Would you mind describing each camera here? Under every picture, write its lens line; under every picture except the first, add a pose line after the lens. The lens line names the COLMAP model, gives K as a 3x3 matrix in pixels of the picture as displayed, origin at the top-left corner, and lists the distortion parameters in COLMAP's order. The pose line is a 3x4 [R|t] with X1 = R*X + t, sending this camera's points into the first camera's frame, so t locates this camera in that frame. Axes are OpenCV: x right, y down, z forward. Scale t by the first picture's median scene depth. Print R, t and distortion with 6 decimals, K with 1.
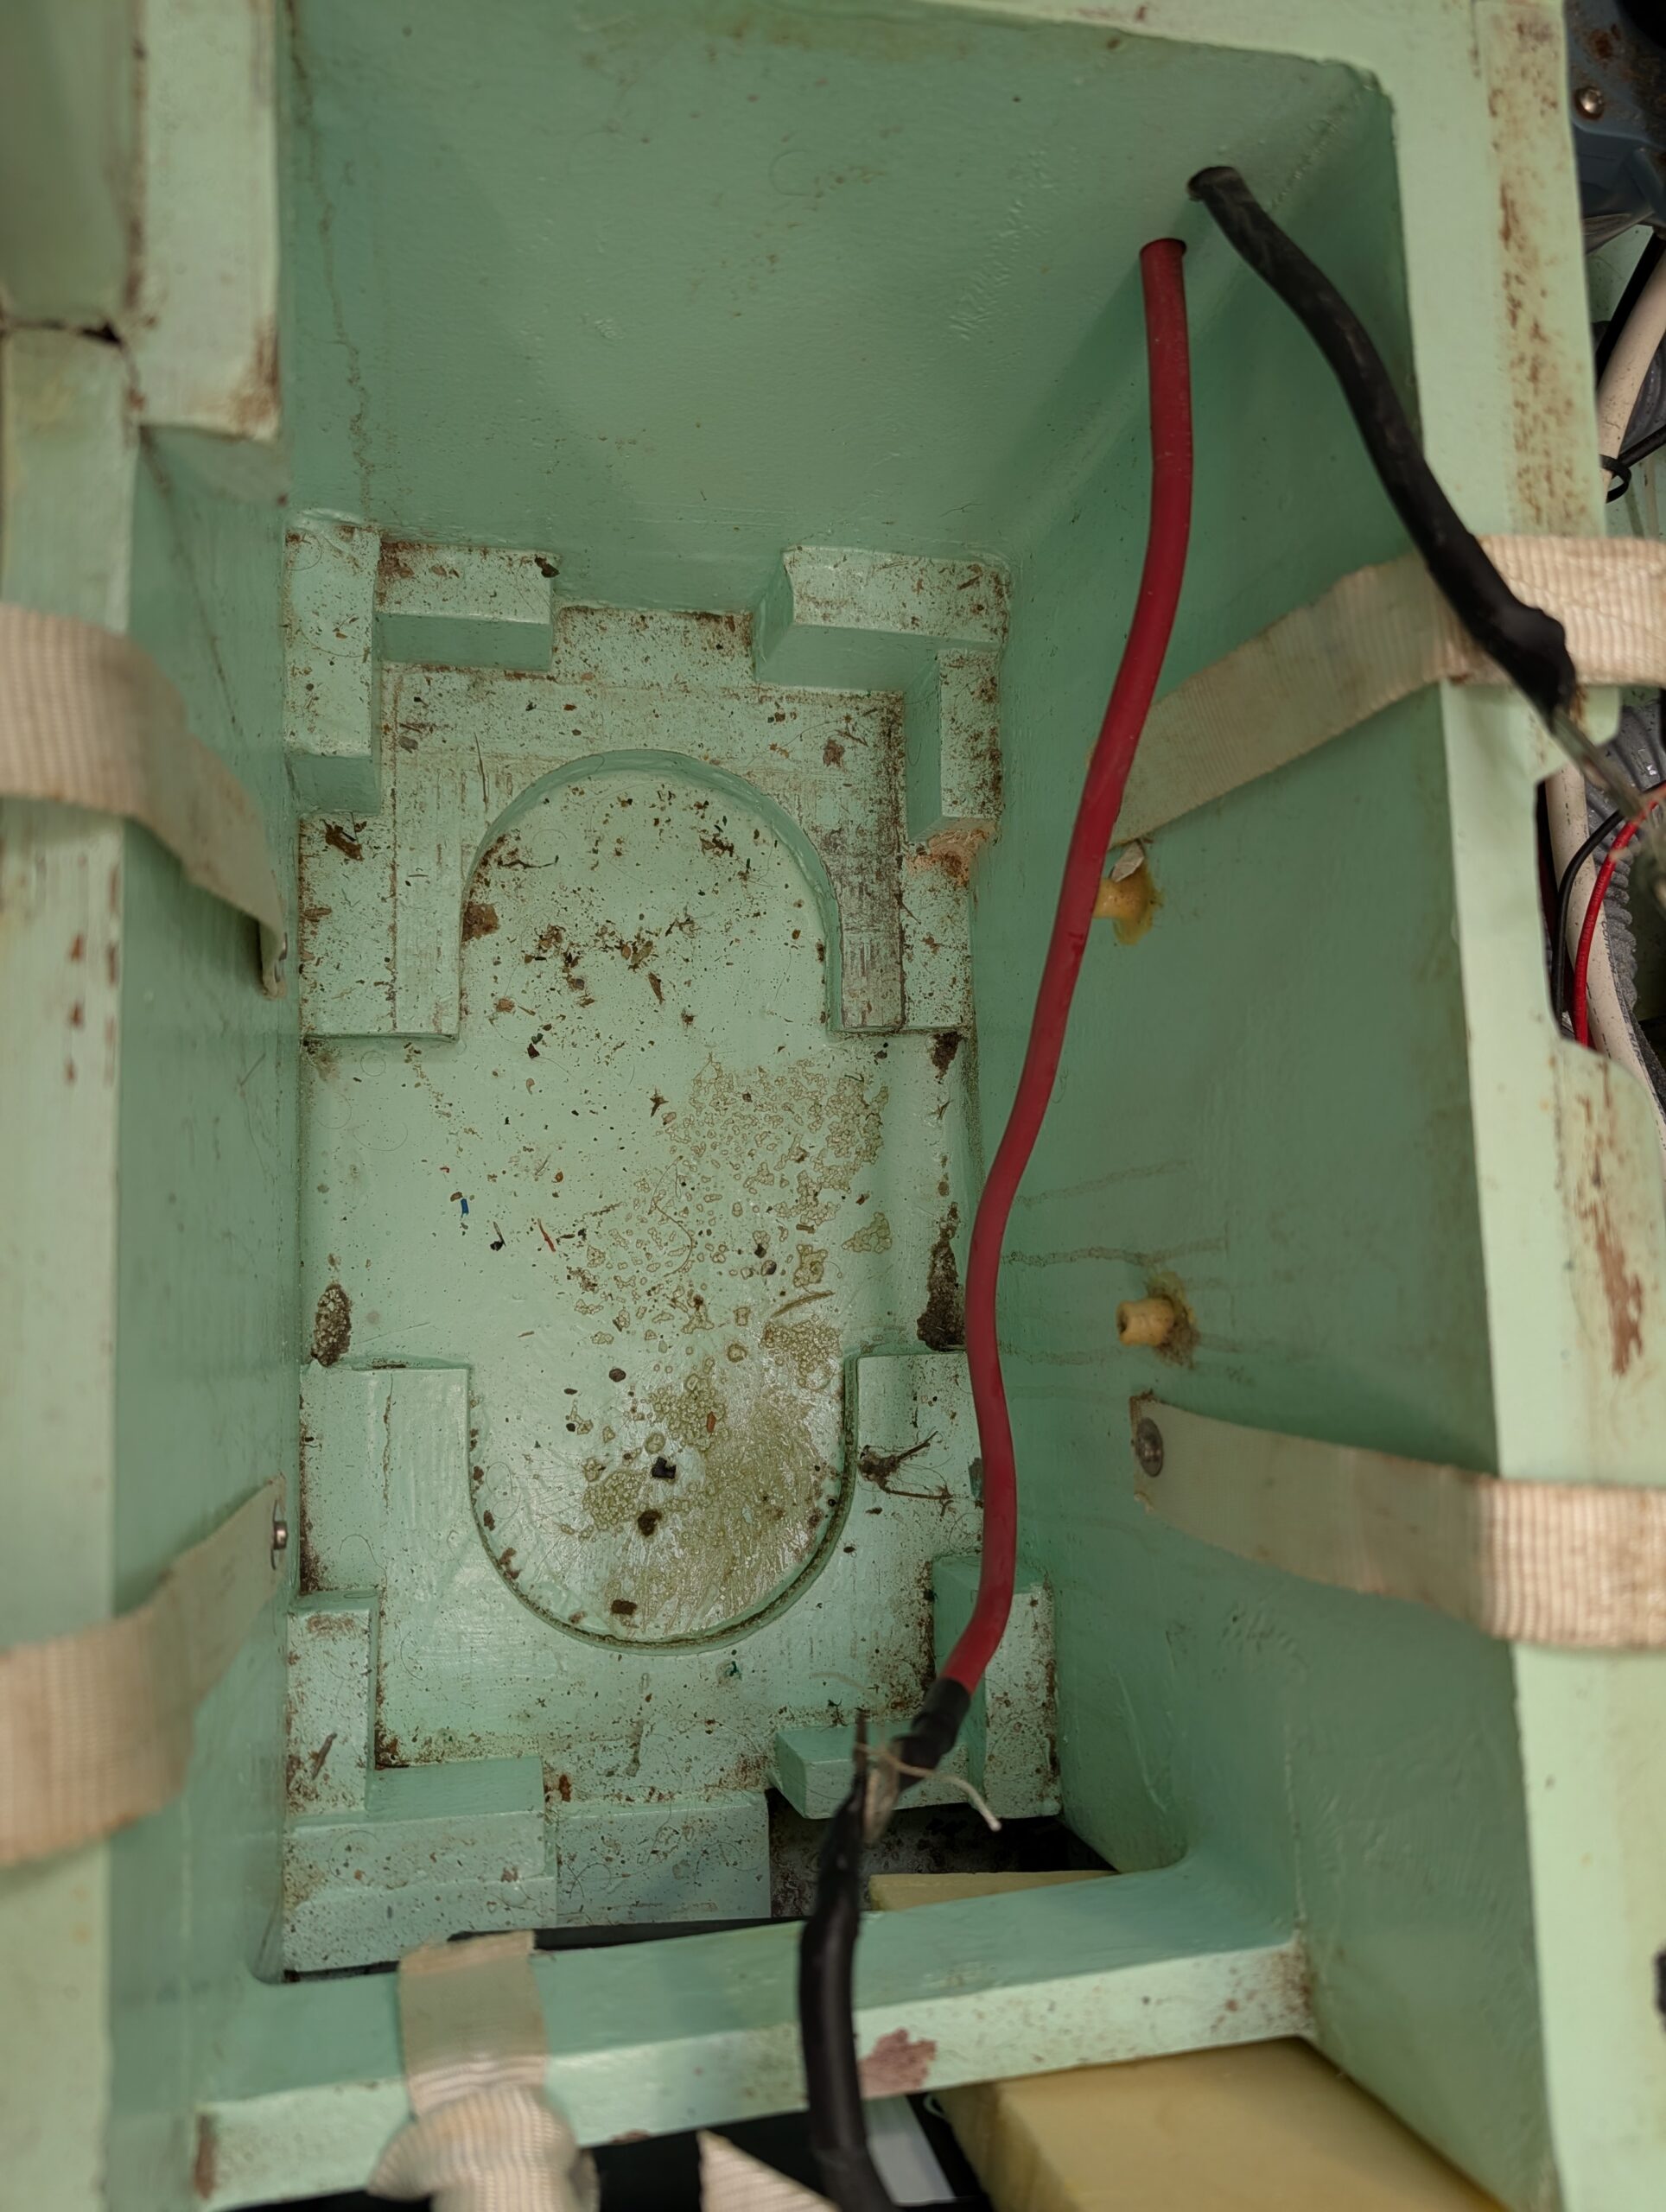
lens RADIAL K [[1540.8, 0, 829.7], [0, 1540.8, 1123.6], [0, 0, 1]] dist [0.001689, -0.002375]
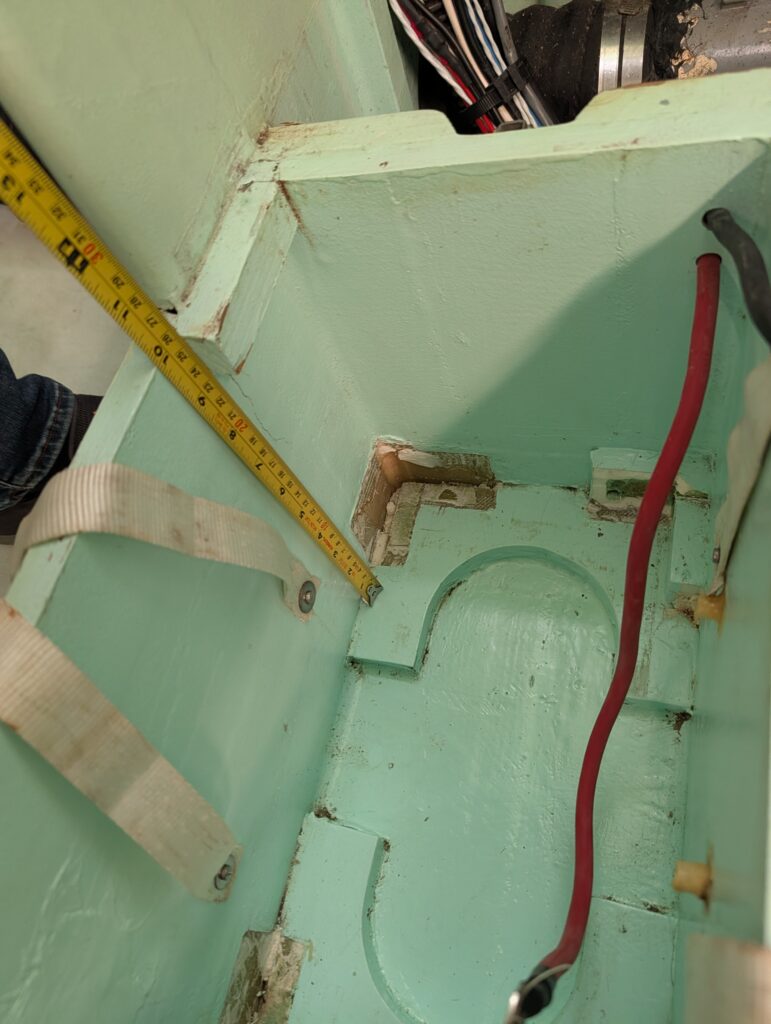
lens RADIAL K [[699.2, 0, 370.0], [0, 699.2, 509.8], [0, 0, 1]] dist [0.001798, -0.040848]
pose [[0.835846, 0.014958, -0.548761, 0.320682], [-0.222132, 0.923353, -0.313171, 0.078561], [0.502016, 0.383660, 0.775104, 0.221902]]
